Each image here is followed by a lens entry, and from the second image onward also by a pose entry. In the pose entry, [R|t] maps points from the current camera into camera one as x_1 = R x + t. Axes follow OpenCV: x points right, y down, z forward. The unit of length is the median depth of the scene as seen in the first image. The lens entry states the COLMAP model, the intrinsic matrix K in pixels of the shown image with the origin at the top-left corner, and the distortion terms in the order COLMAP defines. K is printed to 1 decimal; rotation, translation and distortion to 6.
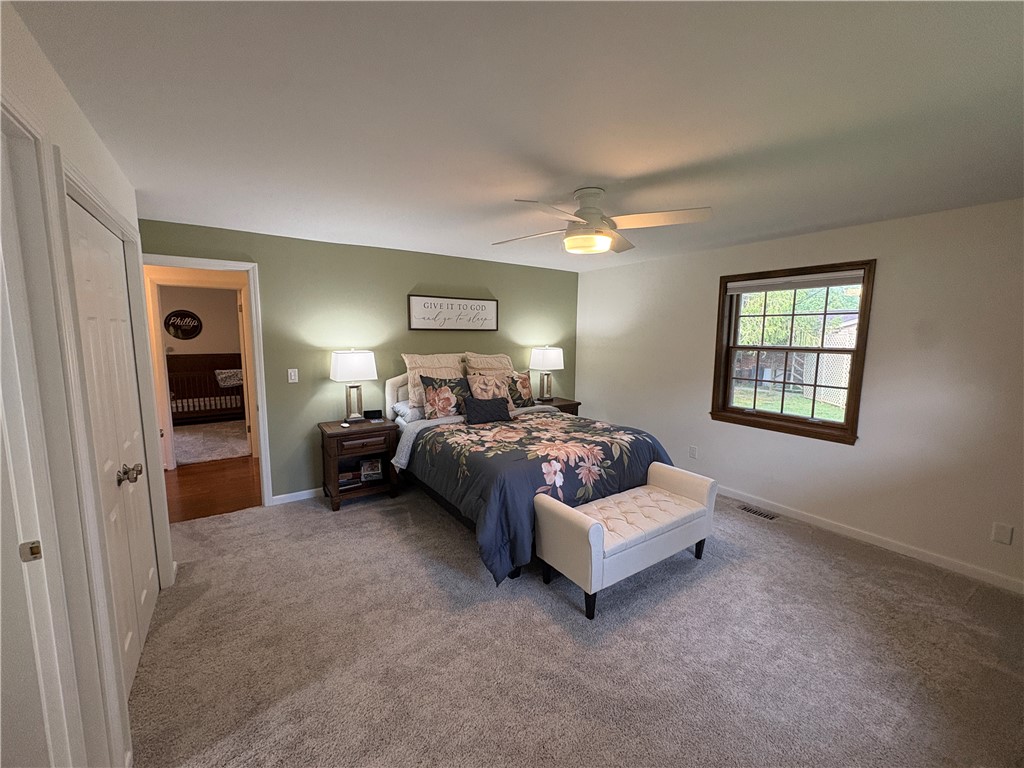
lens RADIAL K [[405.8, 0, 512.2], [0, 405.8, 382.0], [0, 0, 1]] dist [-0.002723, -0.001289]
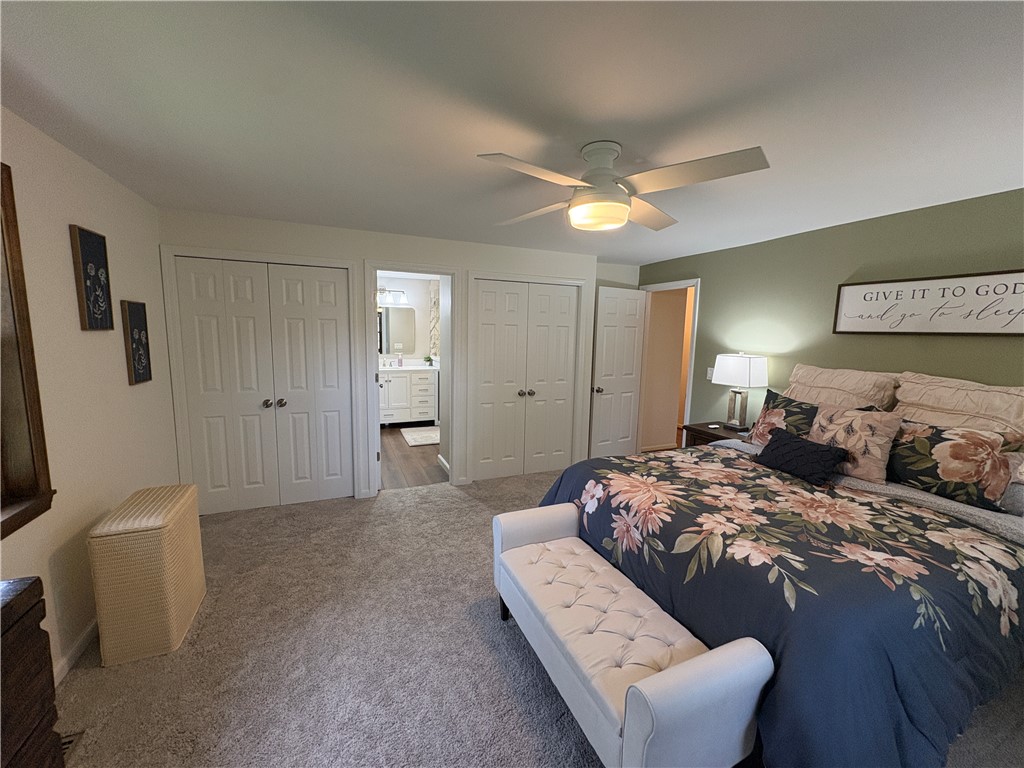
lens RADIAL K [[405.8, 0, 511.7], [0, 405.8, 385.6], [0, 0, 1]] dist [-0.002723, -0.001289]
pose [[-0.192629, 0.121077, -0.973773, 0.858034], [-0.140489, 0.978732, 0.149485, -0.096471], [0.971163, 0.165599, -0.171522, 0.867221]]
